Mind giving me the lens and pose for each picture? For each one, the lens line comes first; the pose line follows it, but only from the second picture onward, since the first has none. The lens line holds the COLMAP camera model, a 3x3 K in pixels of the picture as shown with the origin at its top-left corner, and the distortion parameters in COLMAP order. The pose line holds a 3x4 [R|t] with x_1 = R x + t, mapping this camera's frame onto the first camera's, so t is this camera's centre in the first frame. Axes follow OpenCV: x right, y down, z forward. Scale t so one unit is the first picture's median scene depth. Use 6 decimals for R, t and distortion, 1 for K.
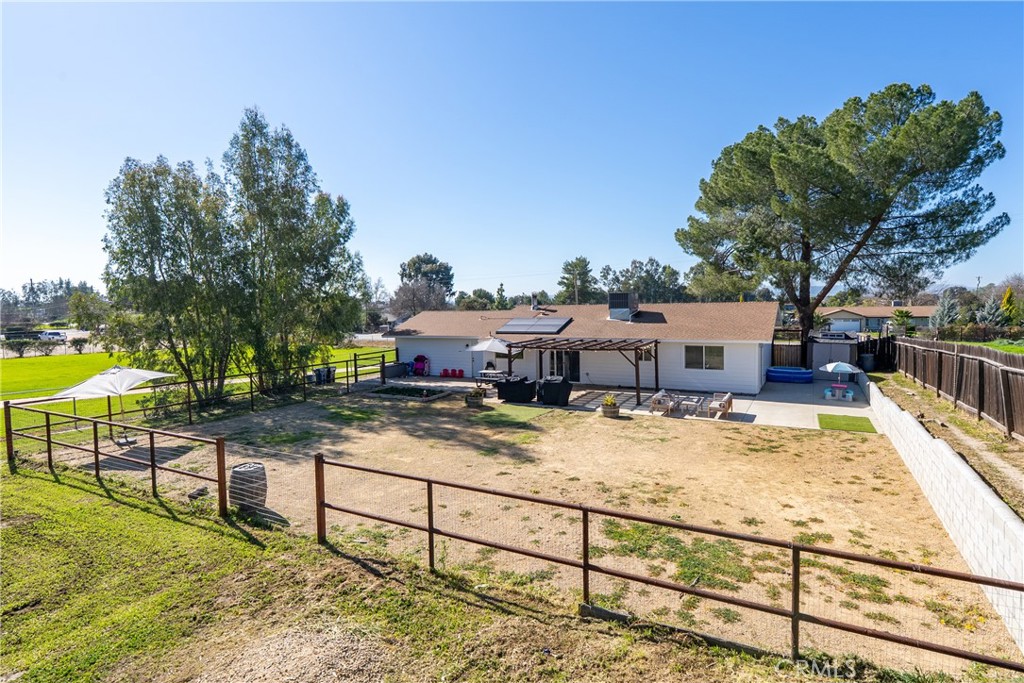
lens RADIAL K [[535.3, 0, 512.0], [0, 535.3, 341.5], [0, 0, 1]] dist [-0.000580, -0.000059]
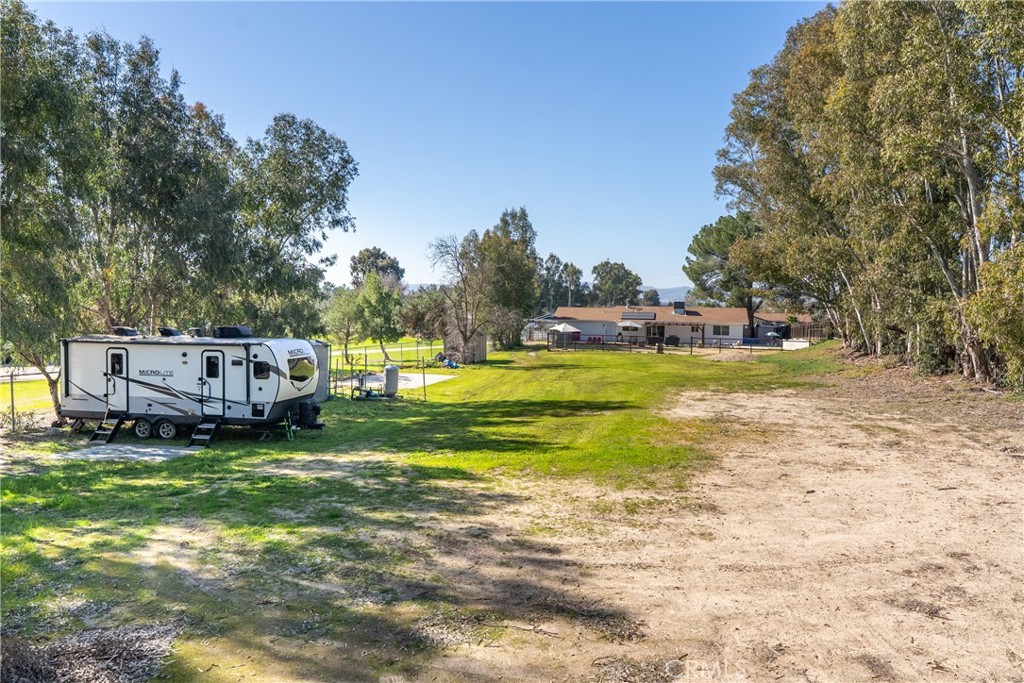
lens RADIAL K [[757.5, 0, 512.0], [0, 757.5, 341.5], [0, 0, 1]] dist [0.001334, 0.000293]
pose [[0.962945, 0.020267, 0.268935, -0.903799], [-0.015402, 0.999678, -0.020188, 0.100944], [-0.269257, 0.015298, 0.962947, -1.250953]]
